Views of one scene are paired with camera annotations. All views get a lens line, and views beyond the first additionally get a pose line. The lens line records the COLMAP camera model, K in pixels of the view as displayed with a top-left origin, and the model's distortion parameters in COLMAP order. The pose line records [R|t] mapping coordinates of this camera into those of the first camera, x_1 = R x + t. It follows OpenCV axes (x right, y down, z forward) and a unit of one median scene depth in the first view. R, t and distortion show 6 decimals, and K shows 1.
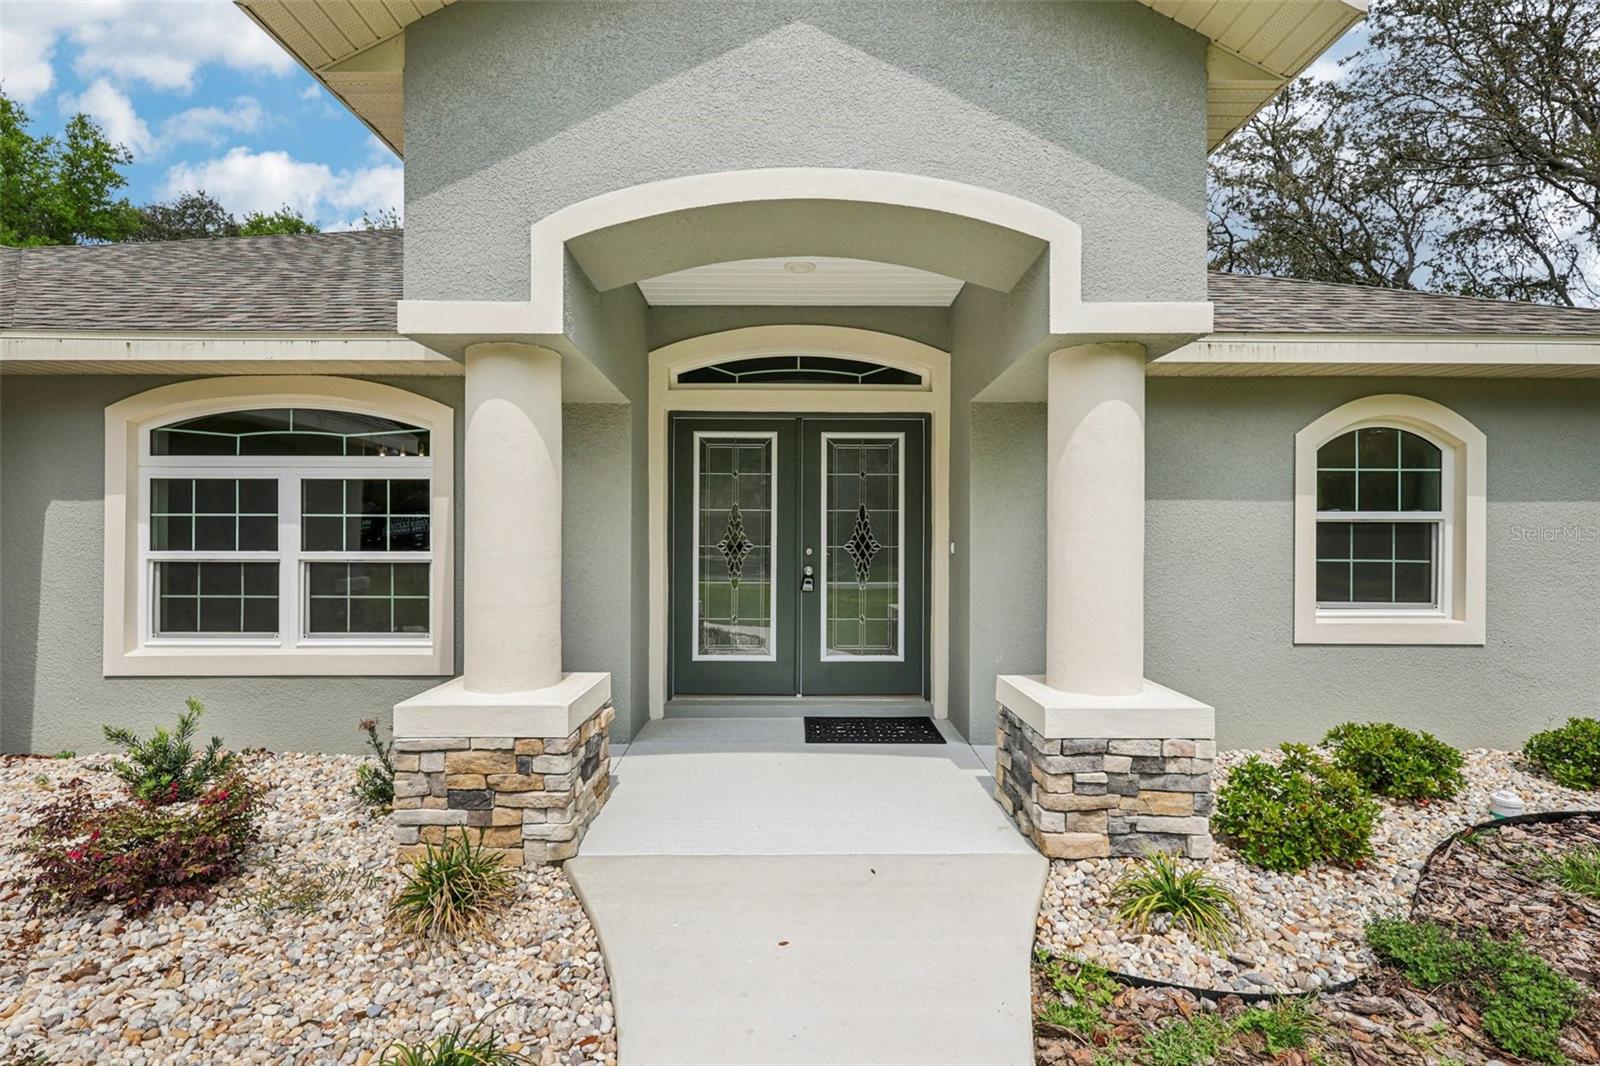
lens RADIAL K [[744.9, 0, 794.3], [0, 744.9, 537.0], [0, 0, 1]] dist [-0.001507, 0.001588]
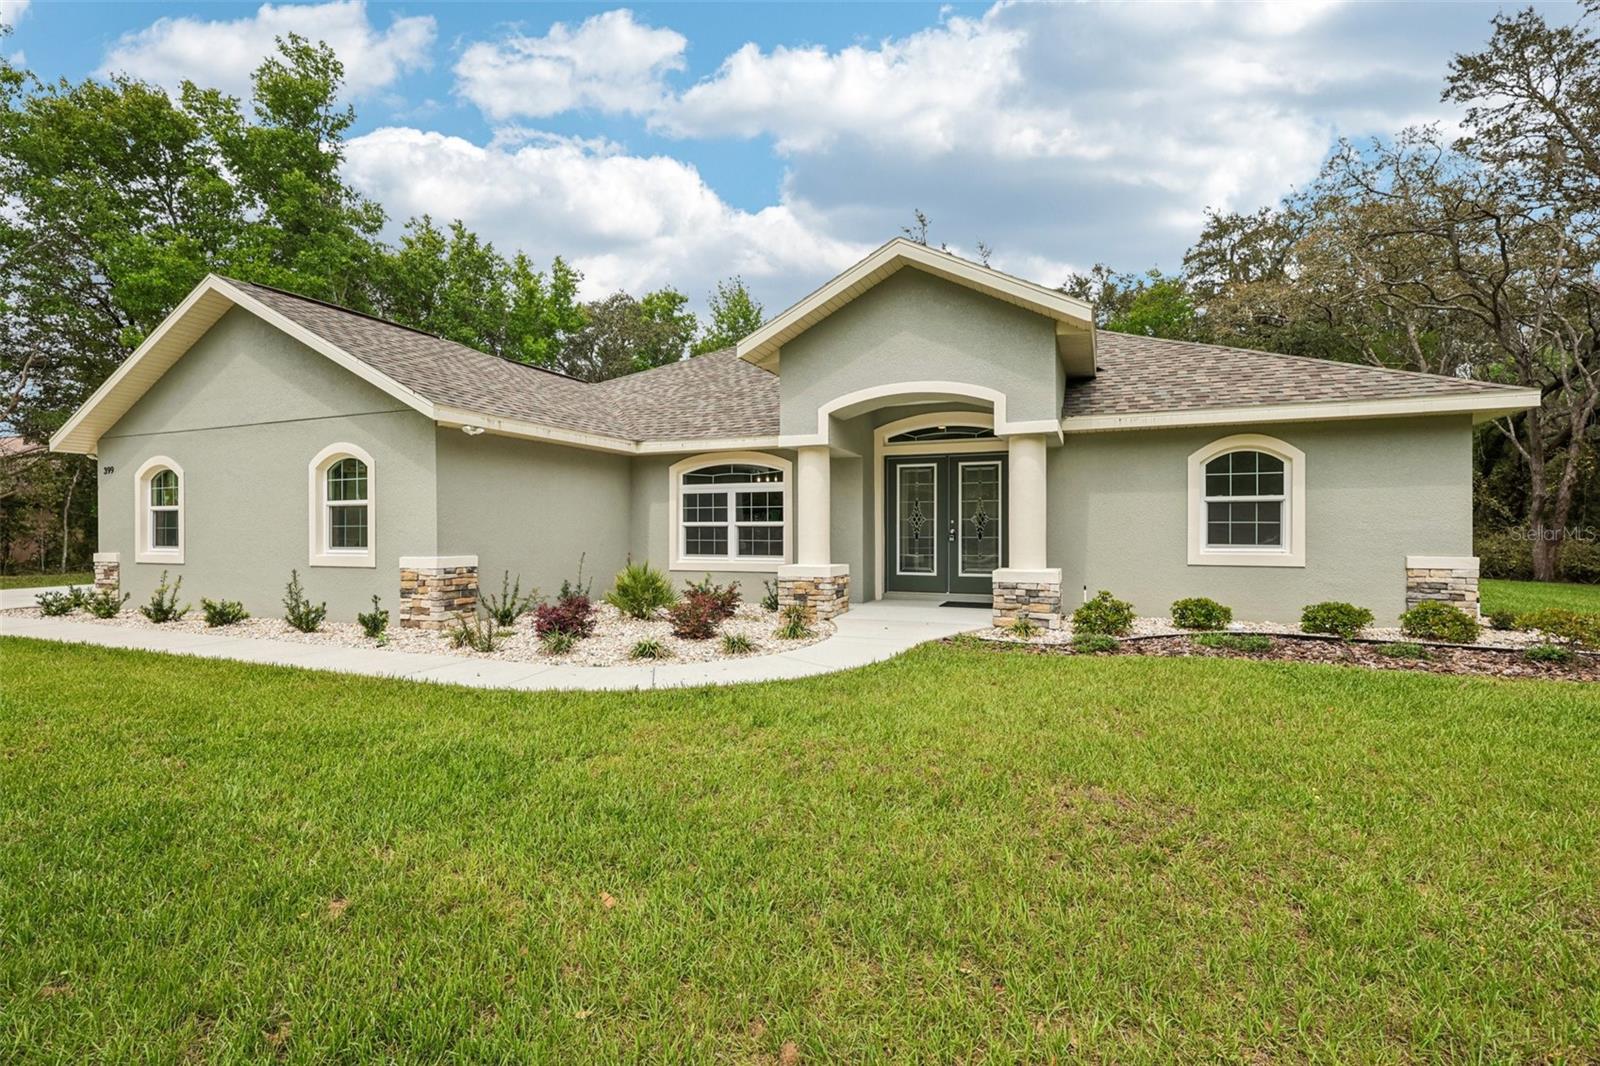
lens RADIAL K [[744.9, 0, 798.3], [0, 744.9, 532.9], [0, 0, 1]] dist [-0.001507, 0.001588]
pose [[0.921044, -0.002927, -0.389447, 0.488078], [0.003246, 0.999995, 0.000161, 0.056094], [0.389444, -0.001413, 0.921049, -1.187534]]
